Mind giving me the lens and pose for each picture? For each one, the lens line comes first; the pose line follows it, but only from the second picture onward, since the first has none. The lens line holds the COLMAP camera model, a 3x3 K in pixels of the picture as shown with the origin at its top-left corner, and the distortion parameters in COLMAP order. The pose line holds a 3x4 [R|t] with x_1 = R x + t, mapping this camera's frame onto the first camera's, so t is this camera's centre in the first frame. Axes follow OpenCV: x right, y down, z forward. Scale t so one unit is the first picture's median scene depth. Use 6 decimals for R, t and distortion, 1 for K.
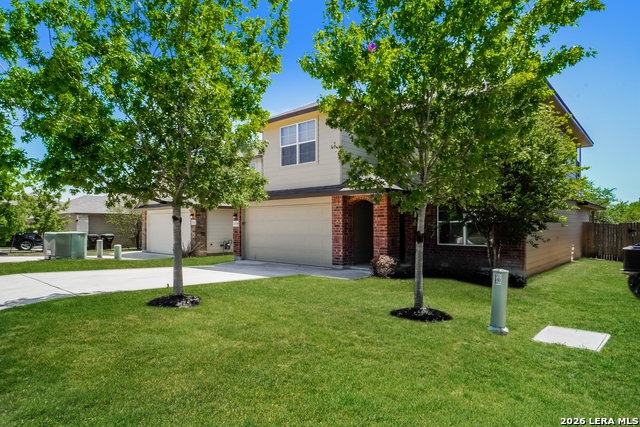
lens RADIAL K [[384.0, 0, 319.8], [0, 384.0, 217.3], [0, 0, 1]] dist [-0.002661, -0.000438]
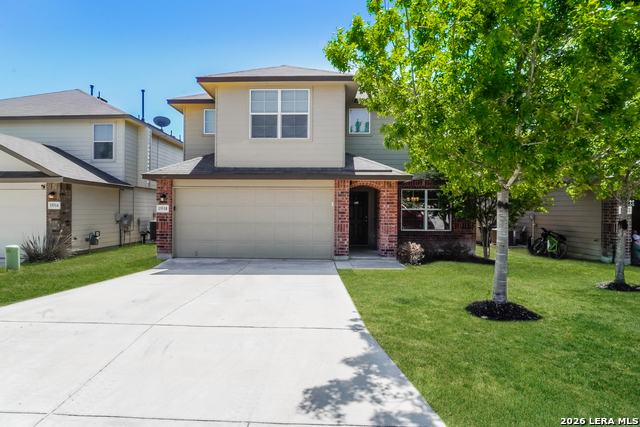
lens RADIAL K [[384.0, 0, 319.9], [0, 384.0, 214.5], [0, 0, 1]] dist [-0.002661, -0.000438]
pose [[0.780578, 0.009098, 0.624992, -0.523374], [-0.021751, 0.999684, 0.012613, 0.015194], [-0.624680, -0.023439, 0.780529, 0.297656]]
